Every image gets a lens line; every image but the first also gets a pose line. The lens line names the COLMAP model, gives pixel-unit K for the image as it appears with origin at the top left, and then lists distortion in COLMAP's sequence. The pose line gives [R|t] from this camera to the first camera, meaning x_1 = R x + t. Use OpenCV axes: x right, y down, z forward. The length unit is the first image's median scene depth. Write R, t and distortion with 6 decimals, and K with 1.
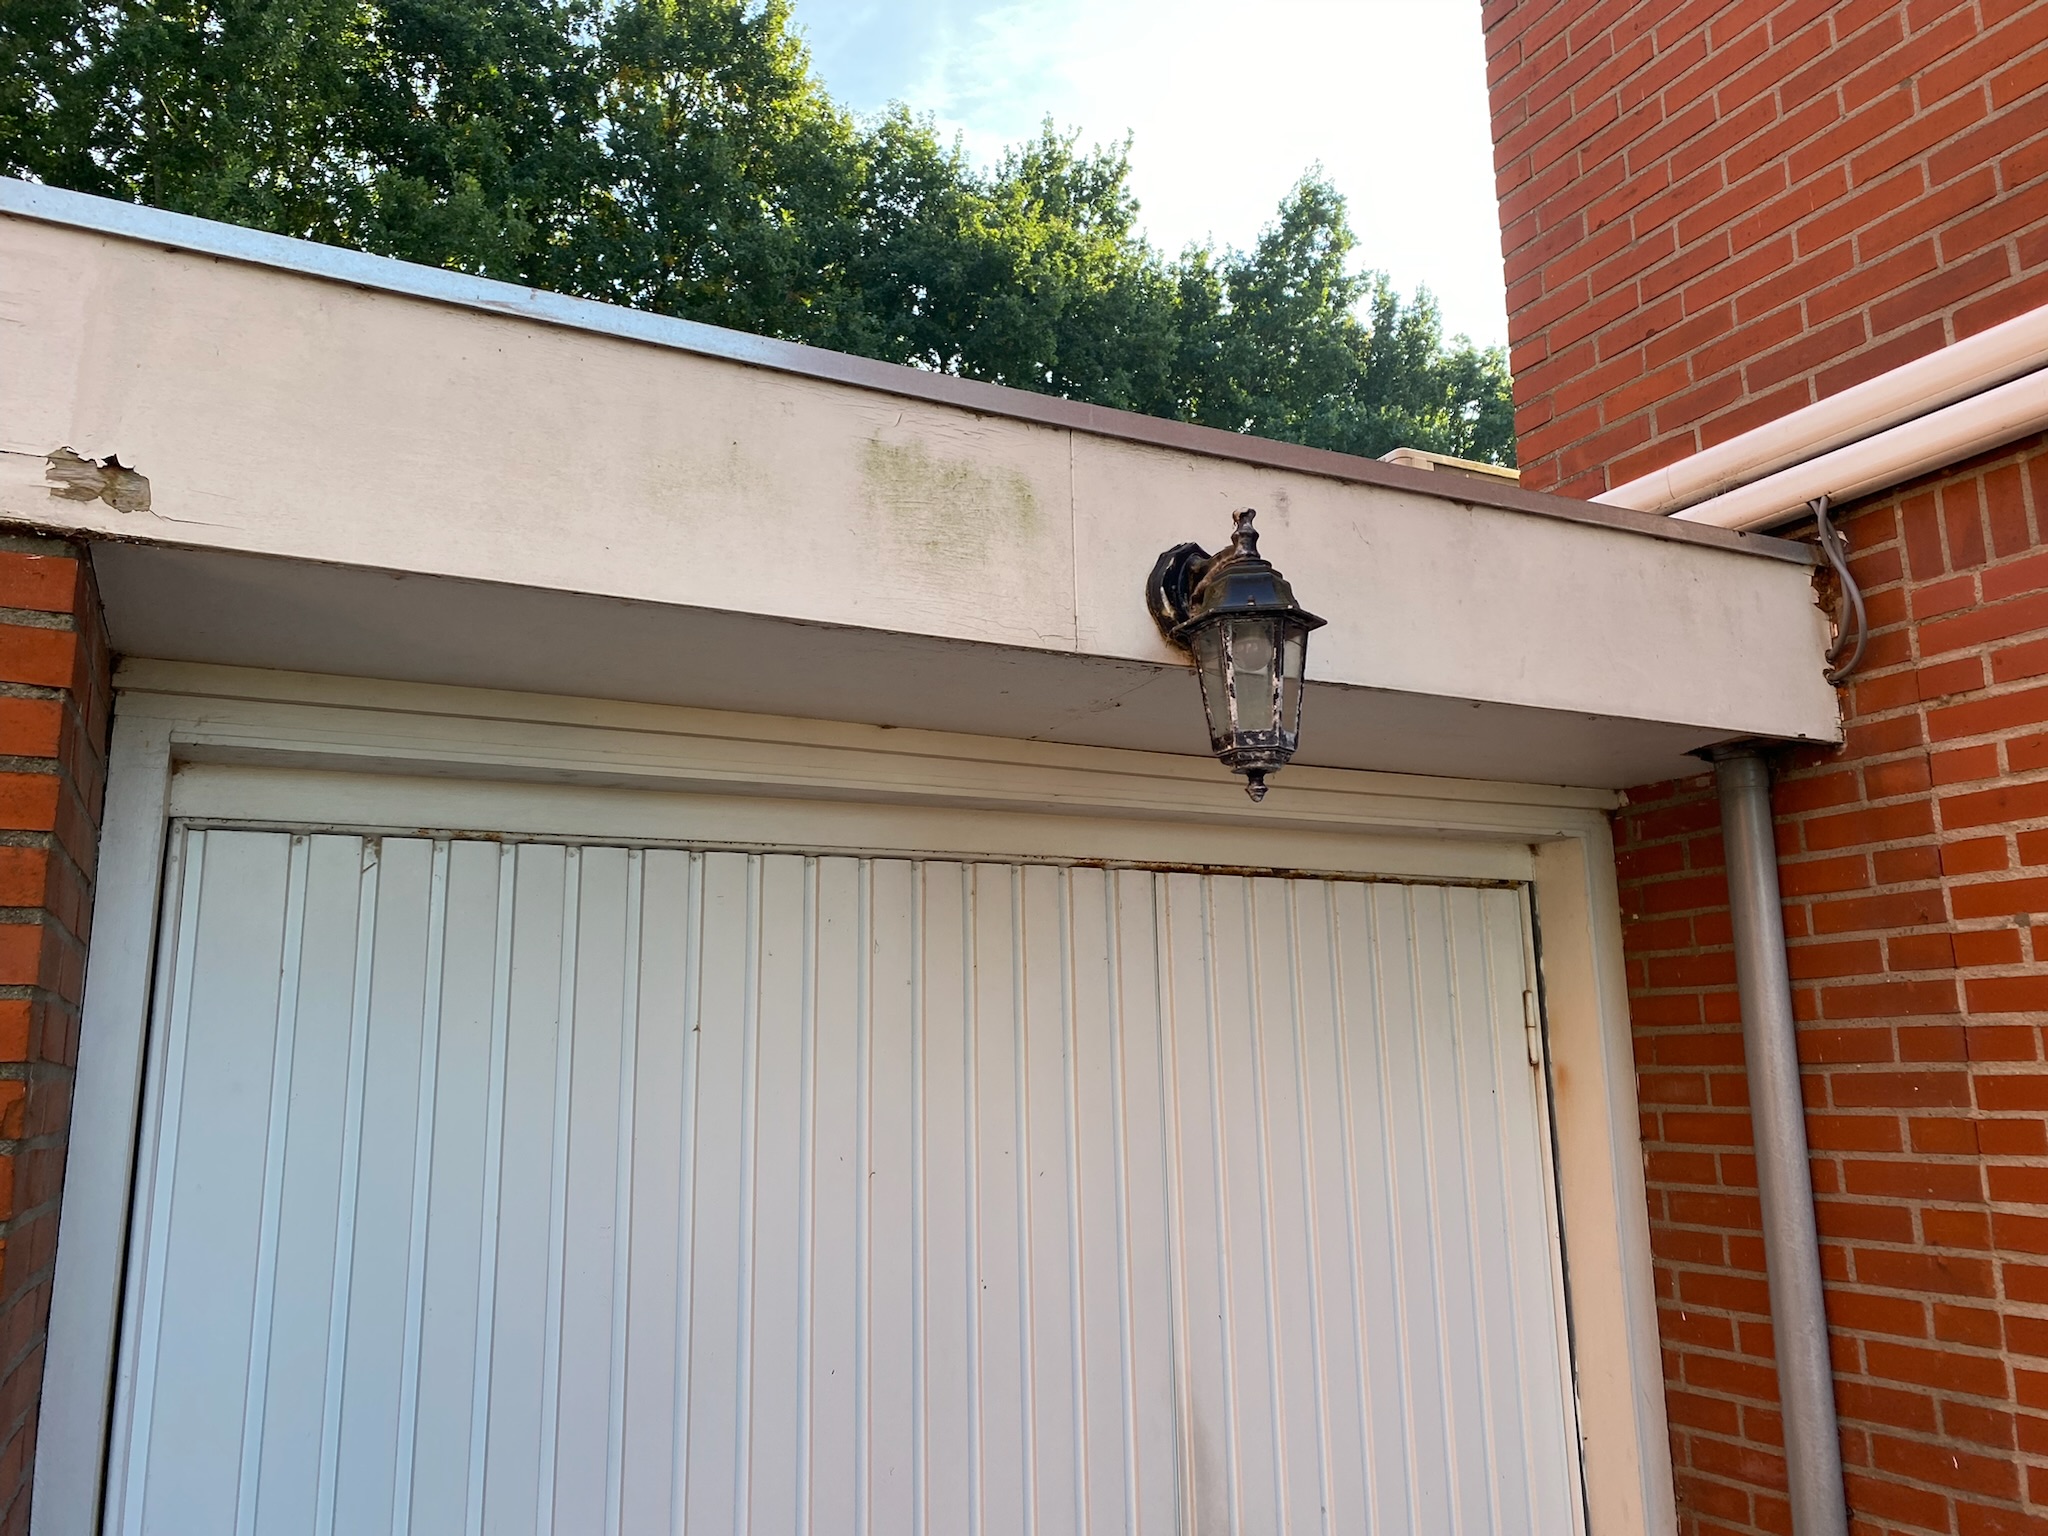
lens RADIAL K [[1555.0, 0, 1034.2], [0, 1555.0, 763.6], [0, 0, 1]] dist [0.031135, -0.023579]
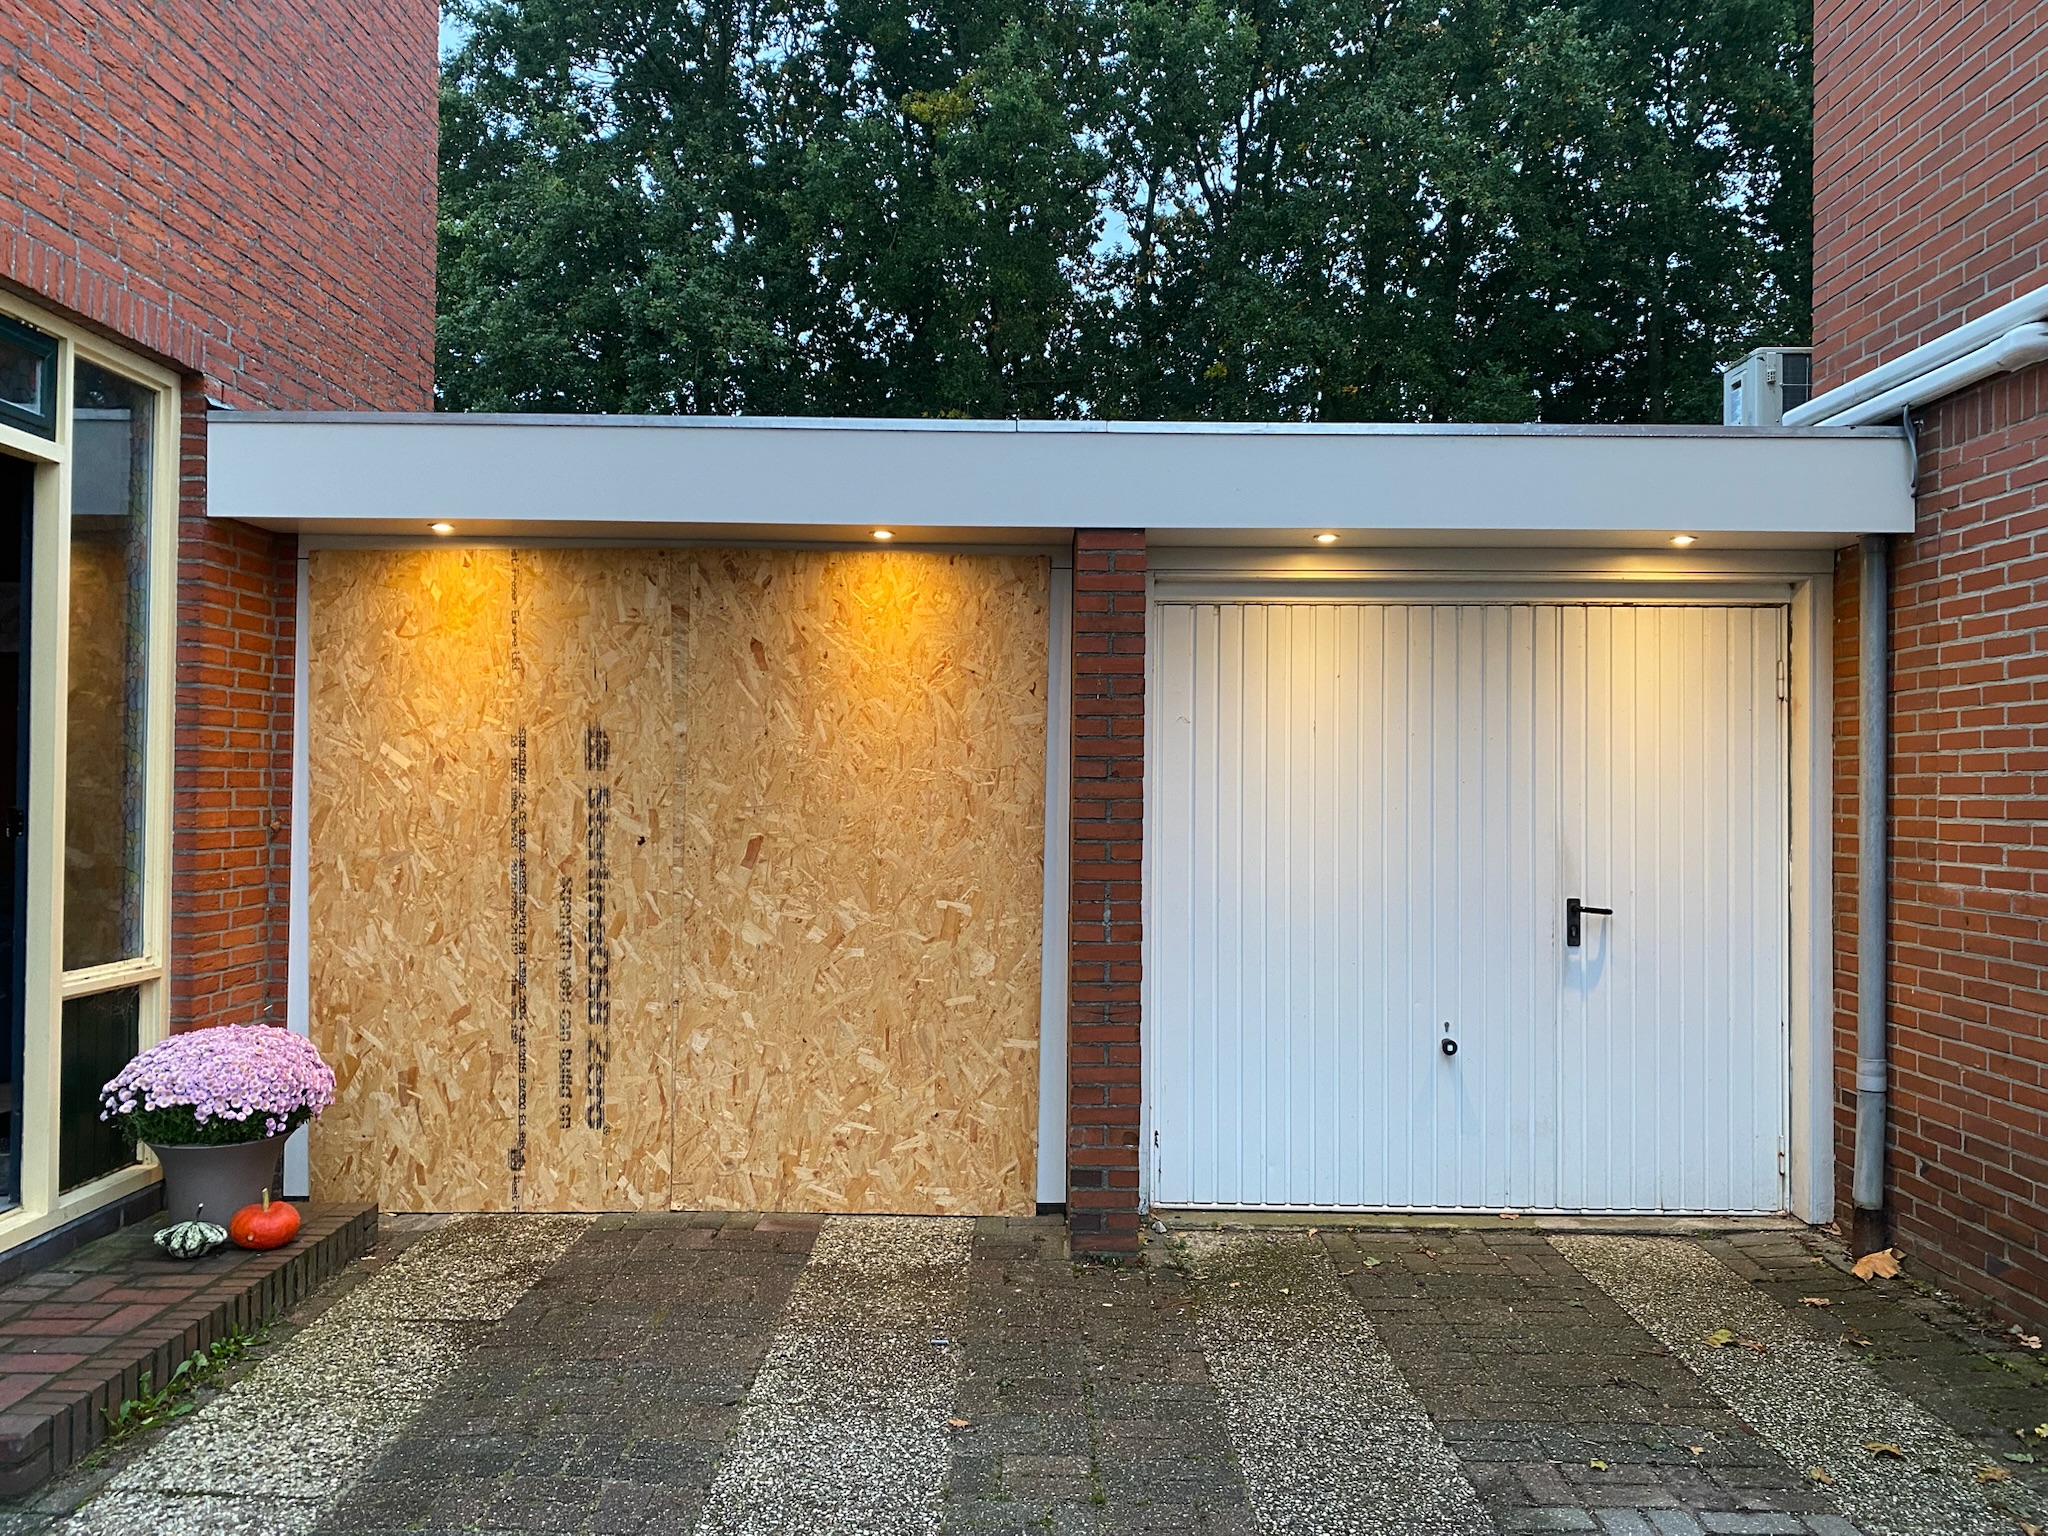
lens RADIAL K [[1555.0, 0, 1036.4], [0, 1555.0, 769.0], [0, 0, 1]] dist [0.031135, -0.023579]
pose [[0.897137, 0.015299, -0.441488, 0.393950], [0.063489, 0.984559, 0.163133, -0.108533], [0.437167, -0.174382, 0.882313, -1.262022]]
